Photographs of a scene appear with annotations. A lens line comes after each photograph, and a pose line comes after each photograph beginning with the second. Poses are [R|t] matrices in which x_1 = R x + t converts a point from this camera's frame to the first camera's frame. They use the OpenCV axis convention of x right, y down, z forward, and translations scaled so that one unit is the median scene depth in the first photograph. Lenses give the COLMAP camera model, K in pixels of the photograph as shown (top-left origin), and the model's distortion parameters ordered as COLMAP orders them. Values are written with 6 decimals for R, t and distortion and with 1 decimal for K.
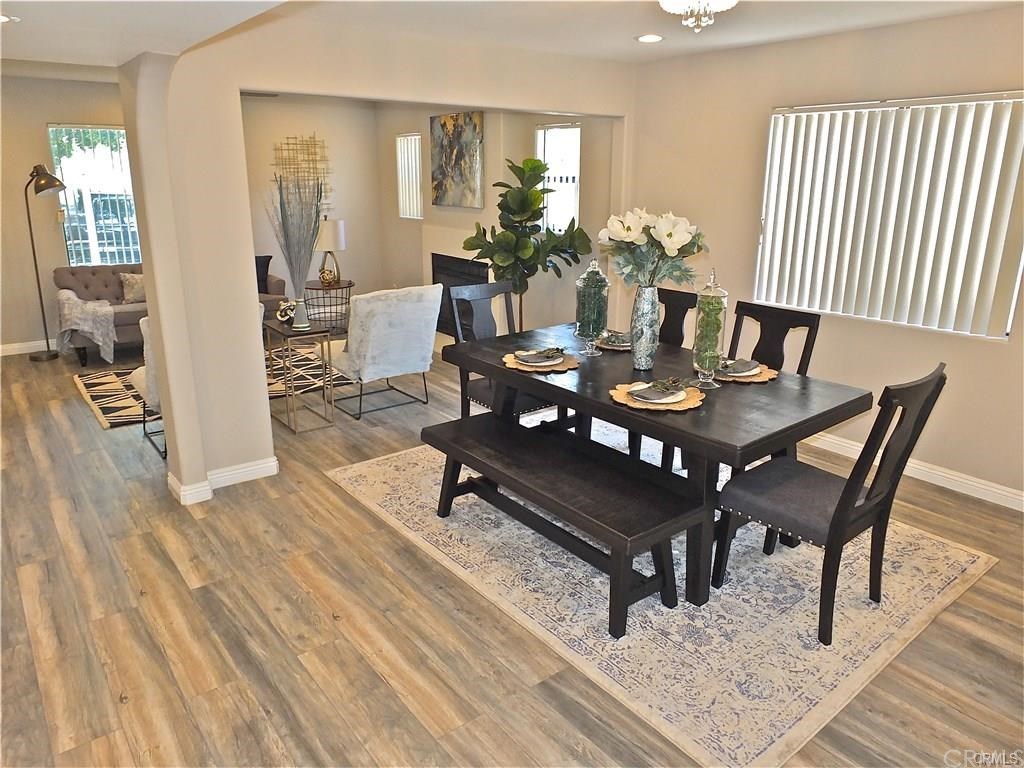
lens RADIAL K [[702.9, 0, 513.0], [0, 702.9, 382.2], [0, 0, 1]] dist [-0.010904, -0.000413]
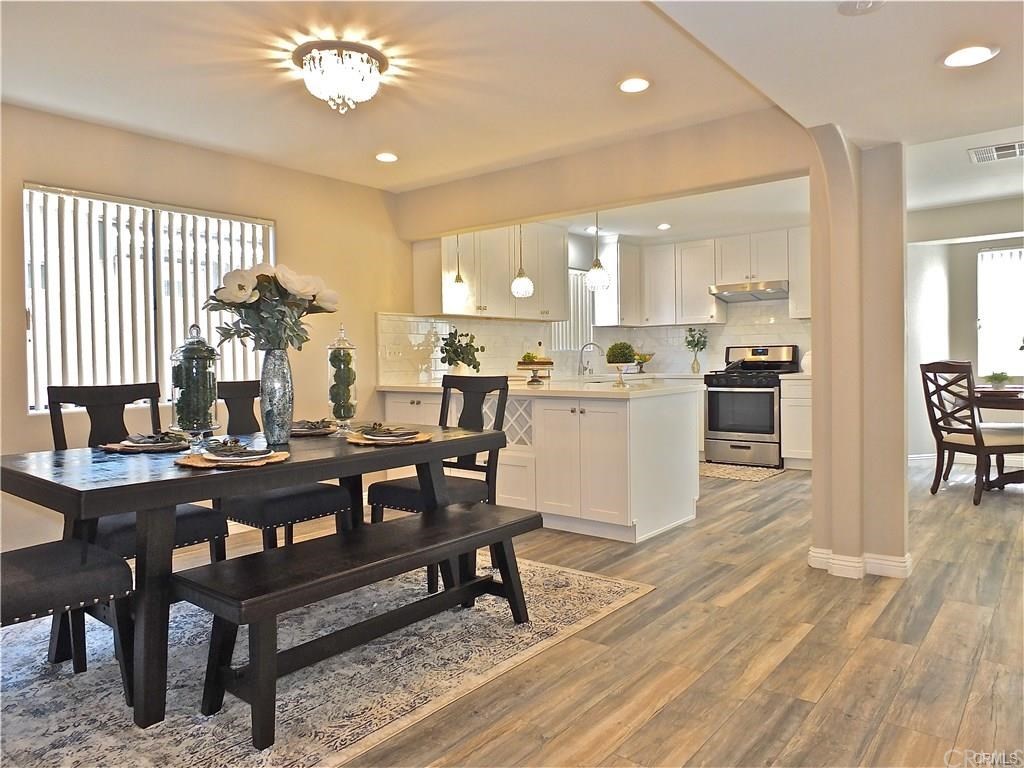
lens RADIAL K [[702.9, 0, 511.8], [0, 702.9, 378.9], [0, 0, 1]] dist [-0.010904, -0.000413]
pose [[-0.225439, -0.026547, 0.973896, -0.945528], [0.292101, 0.951800, 0.093561, -0.120319], [-0.929438, 0.305568, -0.206818, 1.147170]]
